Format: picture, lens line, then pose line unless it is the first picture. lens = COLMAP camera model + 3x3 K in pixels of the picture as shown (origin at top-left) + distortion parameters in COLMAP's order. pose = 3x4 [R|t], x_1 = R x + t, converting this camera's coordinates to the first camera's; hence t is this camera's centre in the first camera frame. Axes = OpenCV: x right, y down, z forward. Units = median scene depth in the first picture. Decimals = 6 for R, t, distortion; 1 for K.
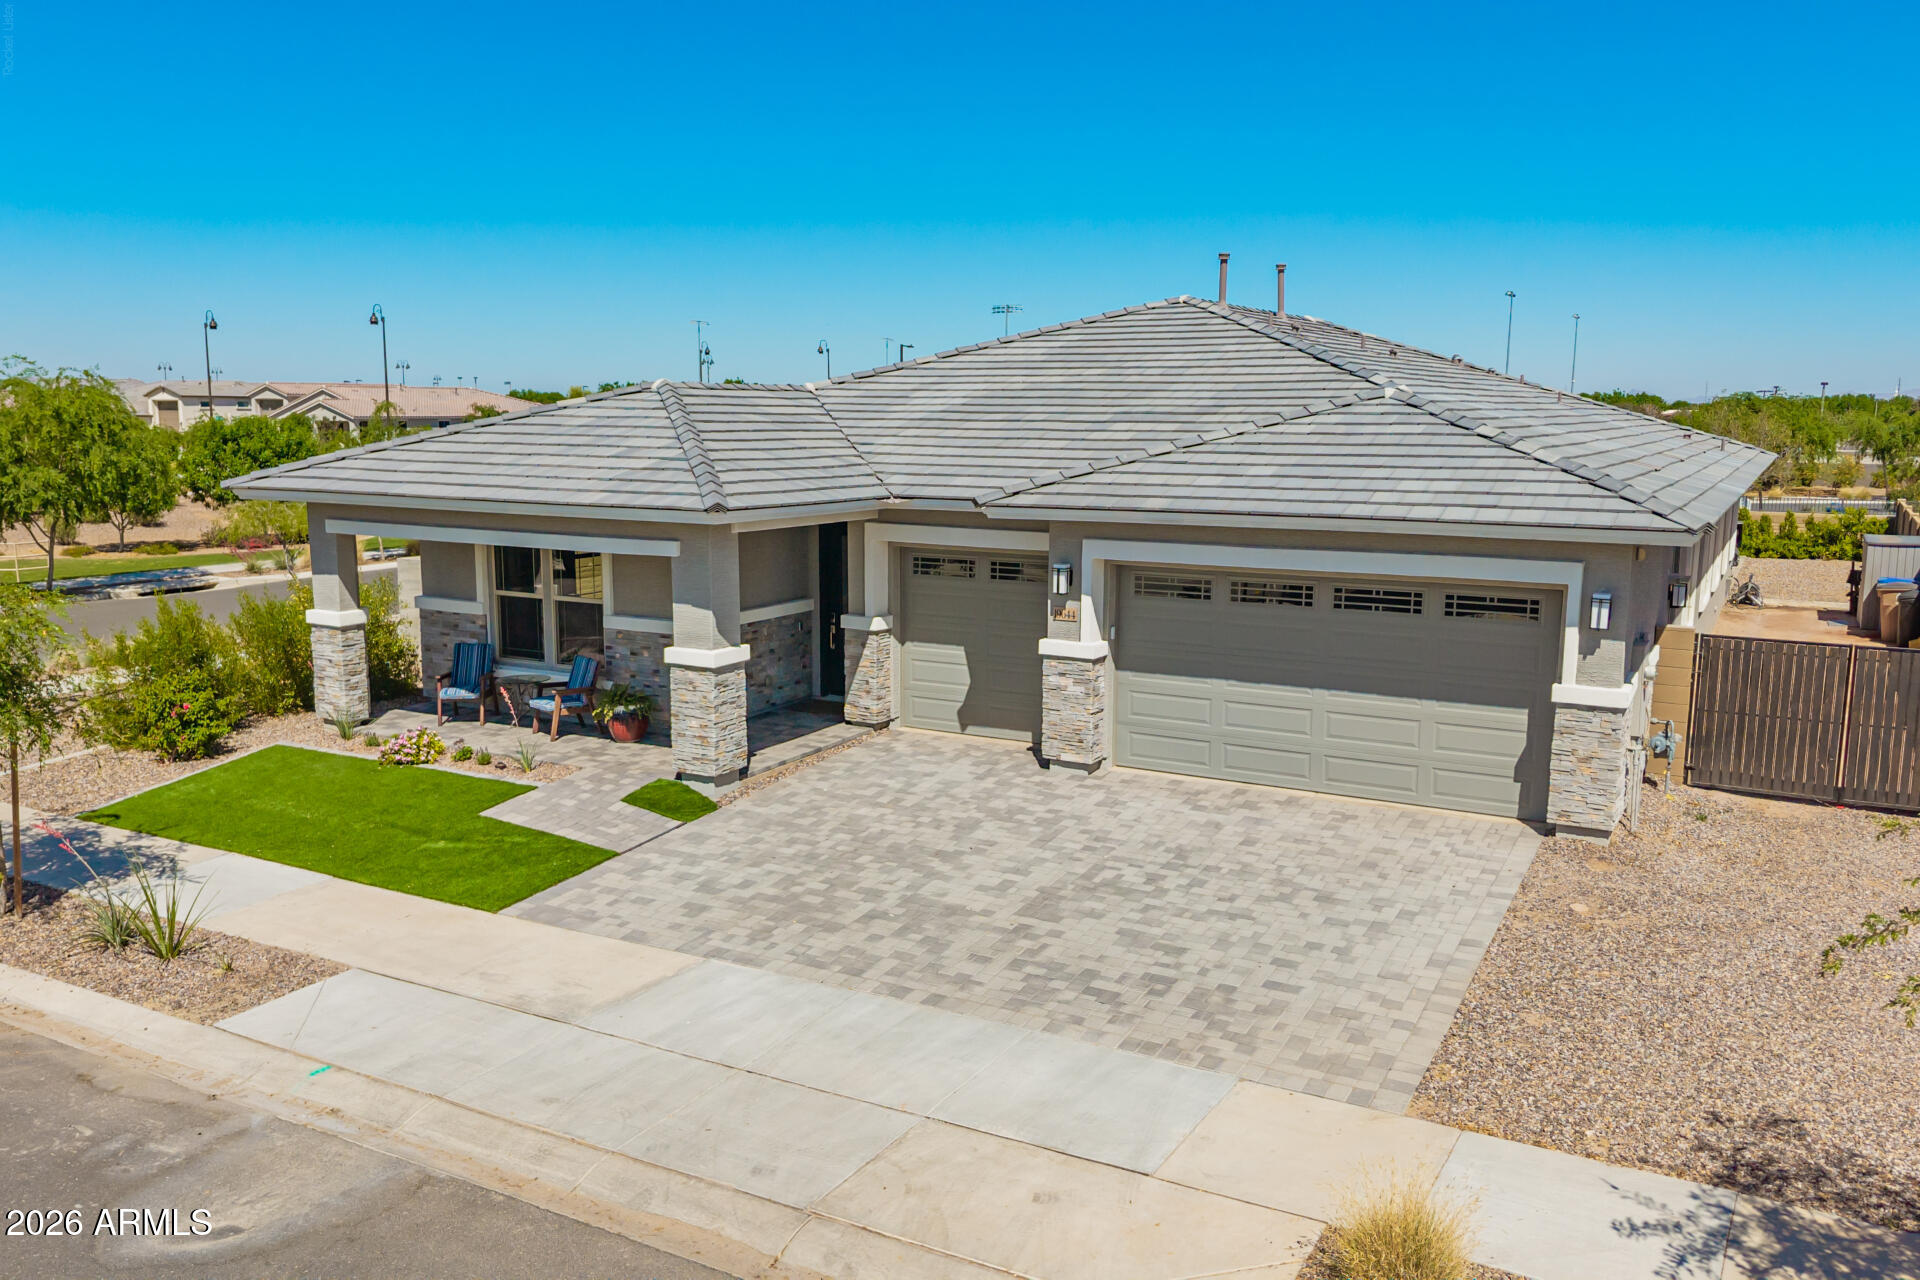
lens RADIAL K [[1536.4, 0, 960.7], [0, 1536.4, 650.4], [0, 0, 1]] dist [0.024713, -0.024480]
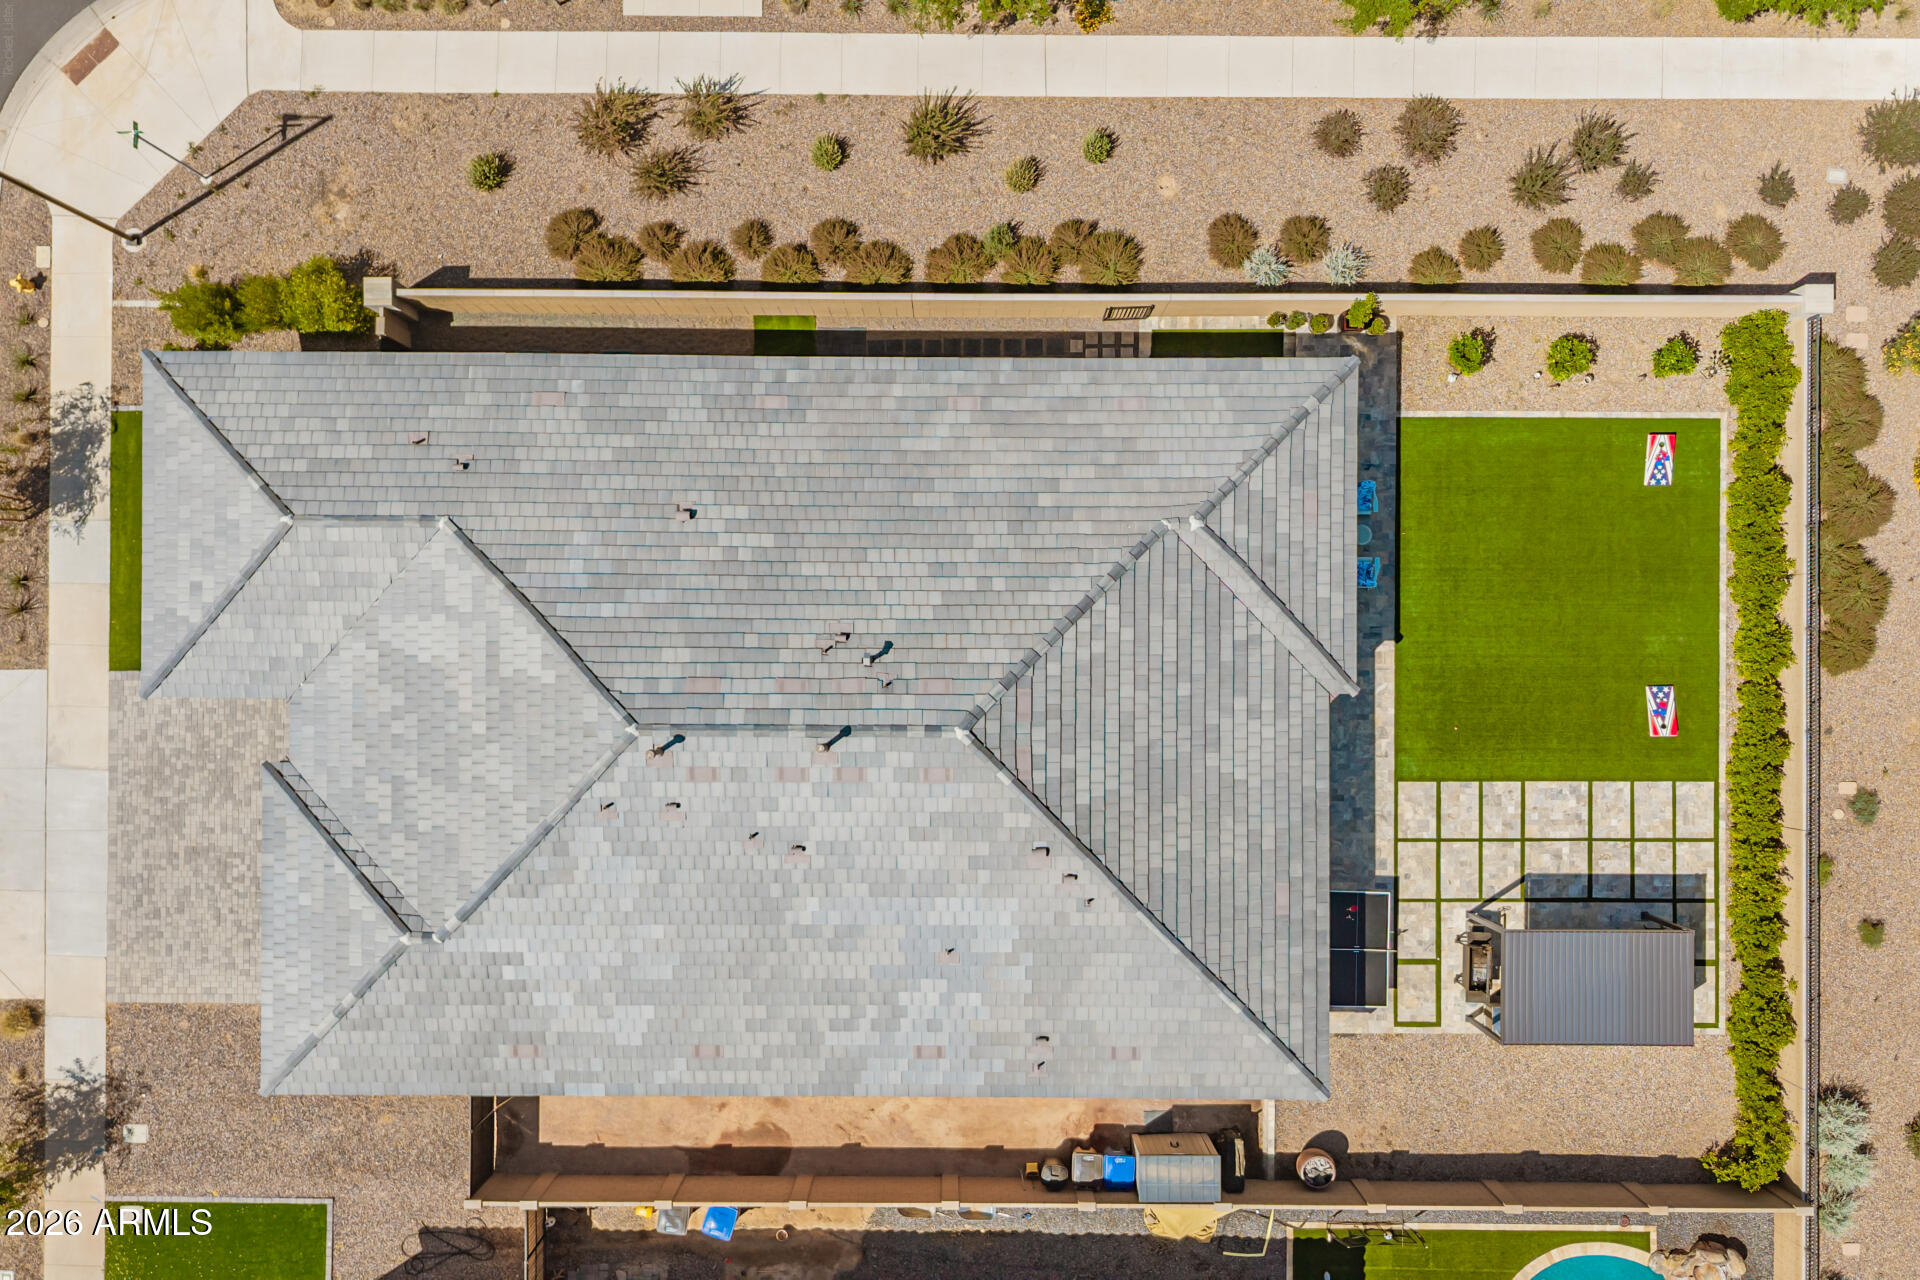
lens RADIAL K [[1536.4, 0, 958.1], [0, 1536.4, 639.8], [0, 0, 1]] dist [0.024713, -0.024480]
pose [[0.480866, 0.876778, -0.005407, 0.419964], [-0.135681, 0.080503, 0.987477, -2.987244], [0.866233, -0.474110, 0.157673, 2.079627]]
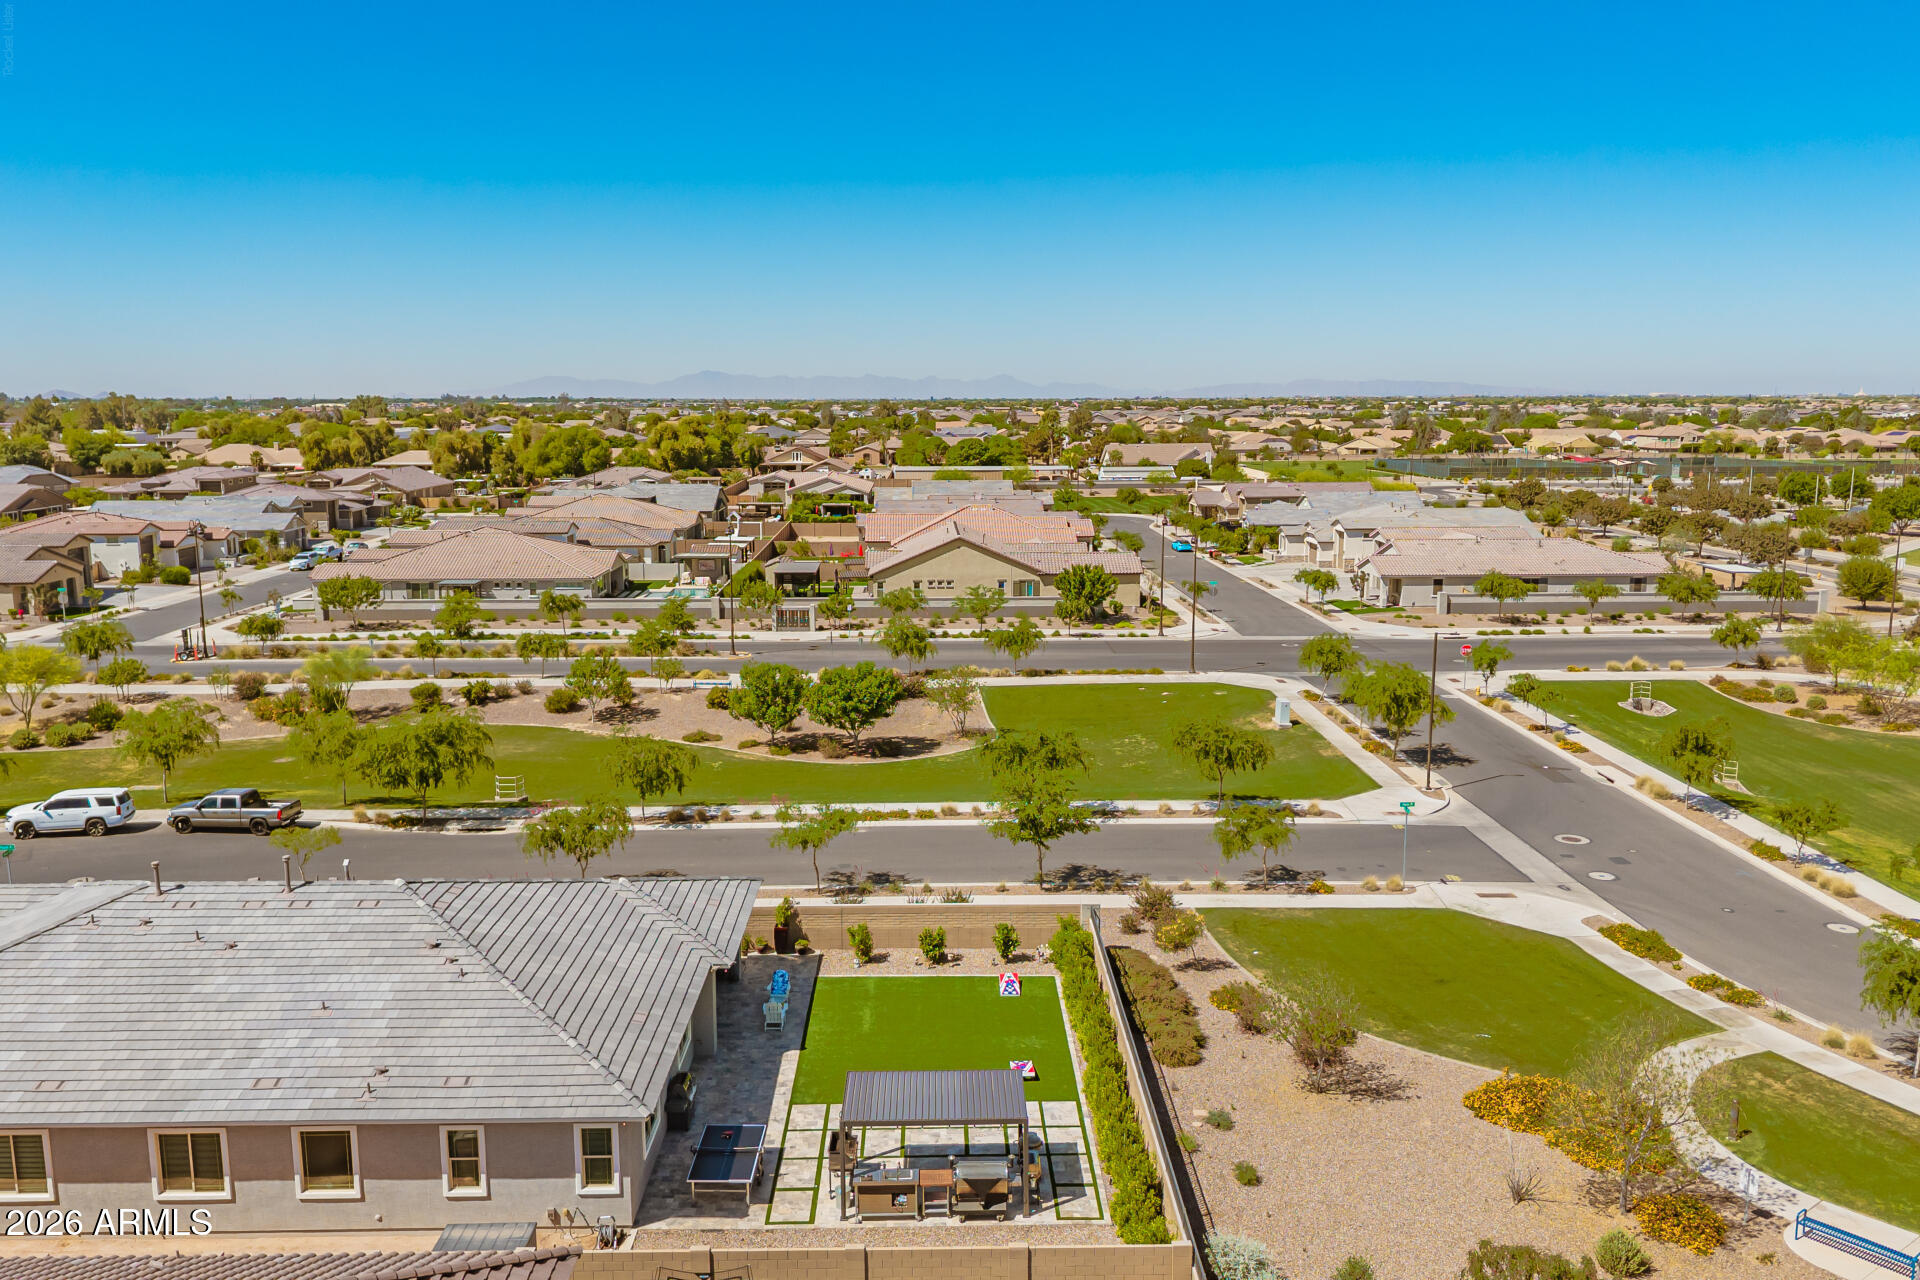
lens RADIAL K [[1536.4, 0, 963.5], [0, 1536.4, 642.4], [0, 0, 1]] dist [0.024713, -0.024480]
pose [[0.501283, 0.136042, -0.854522, 3.927016], [-0.130922, 0.988118, 0.080509, -1.430364], [0.855321, 0.071518, 0.513138, 1.706292]]
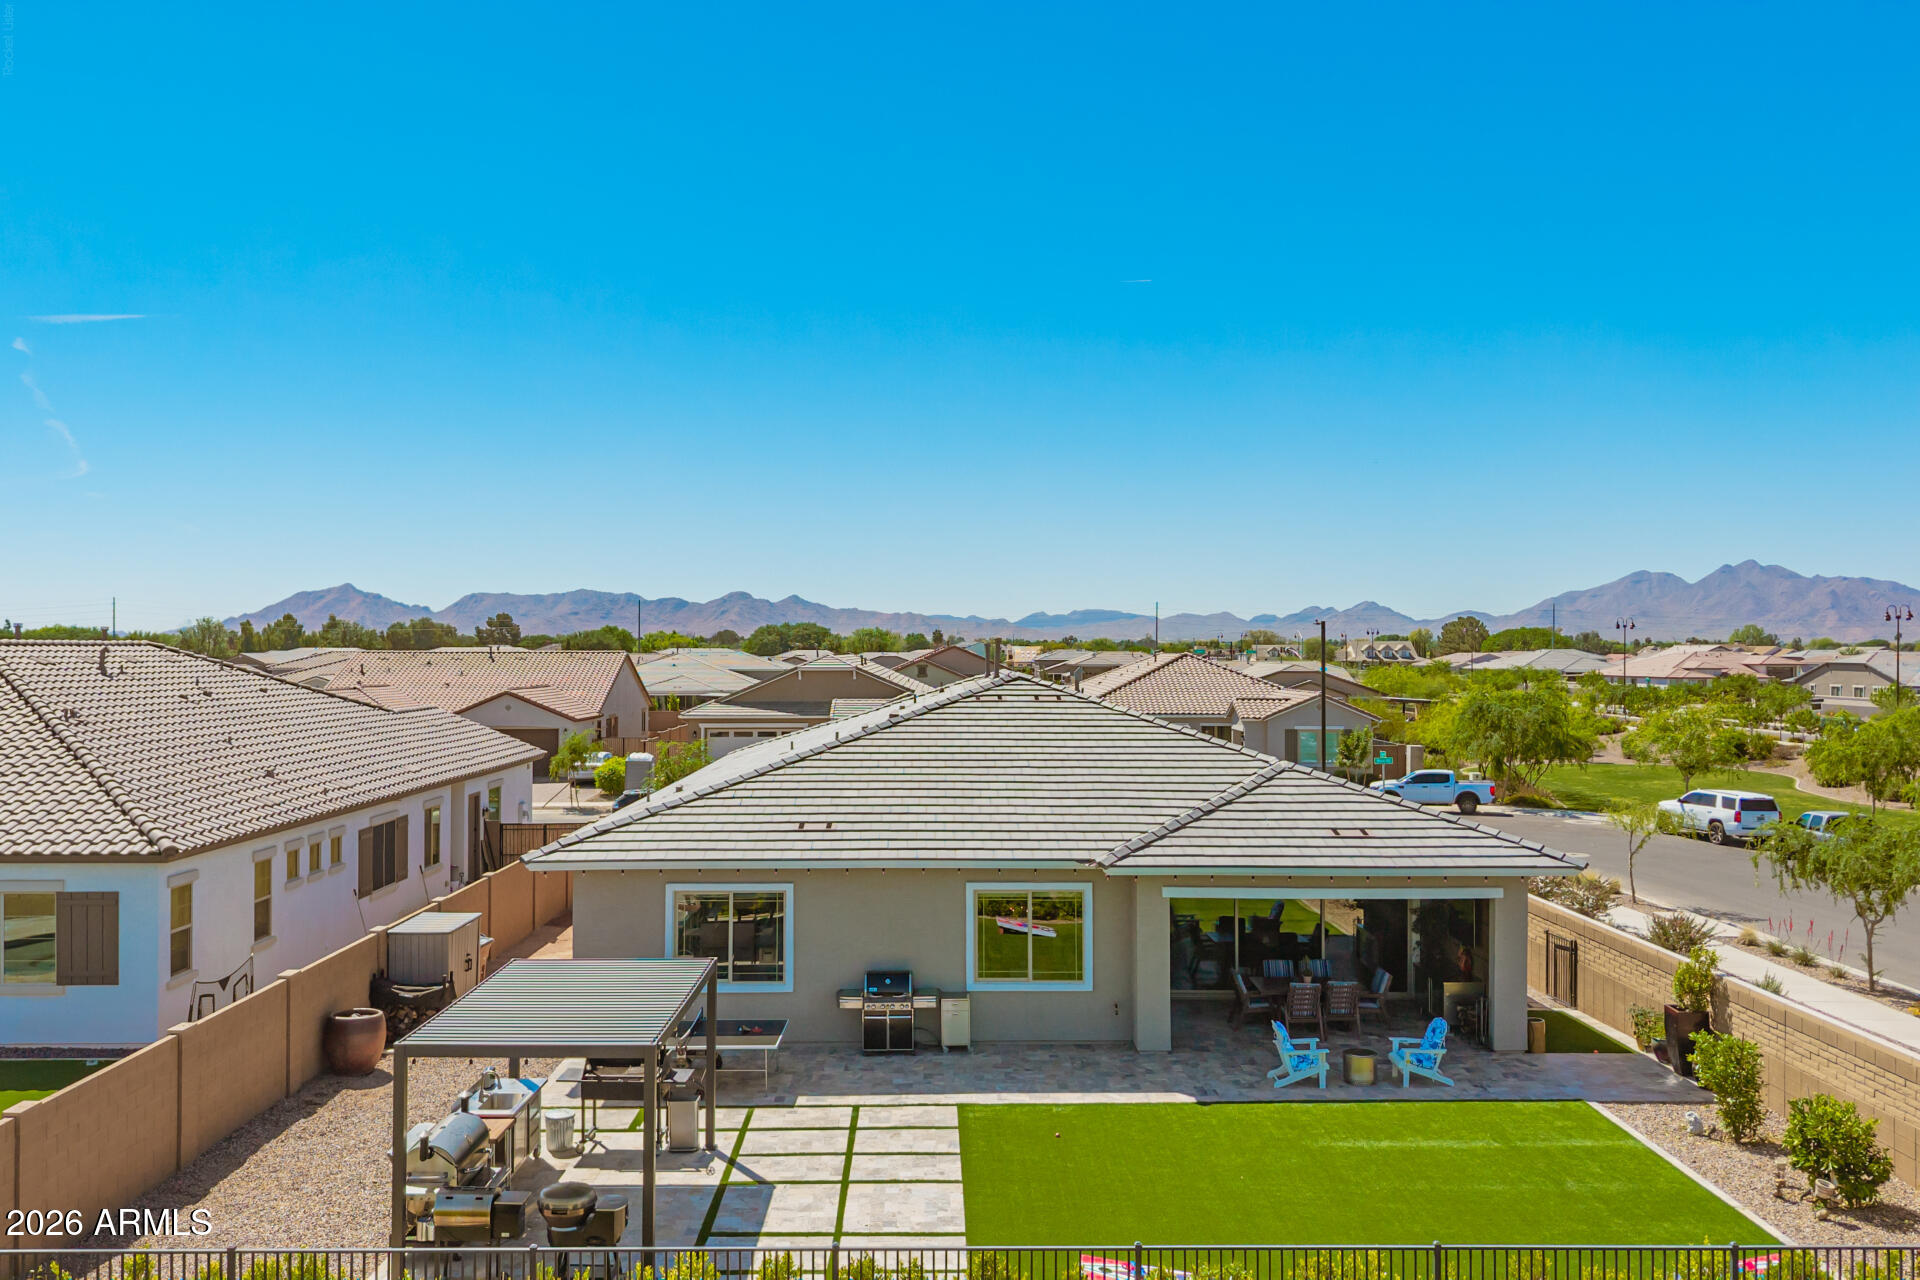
lens RADIAL K [[1536.4, 0, 941.8], [0, 1536.4, 644.5], [0, 0, 1]] dist [0.024713, -0.024480]
pose [[-0.873925, -0.008652, -0.485983, 1.912537], [-0.081950, 0.988151, 0.129776, -0.871089], [0.479102, 0.153241, -0.864279, 4.562058]]
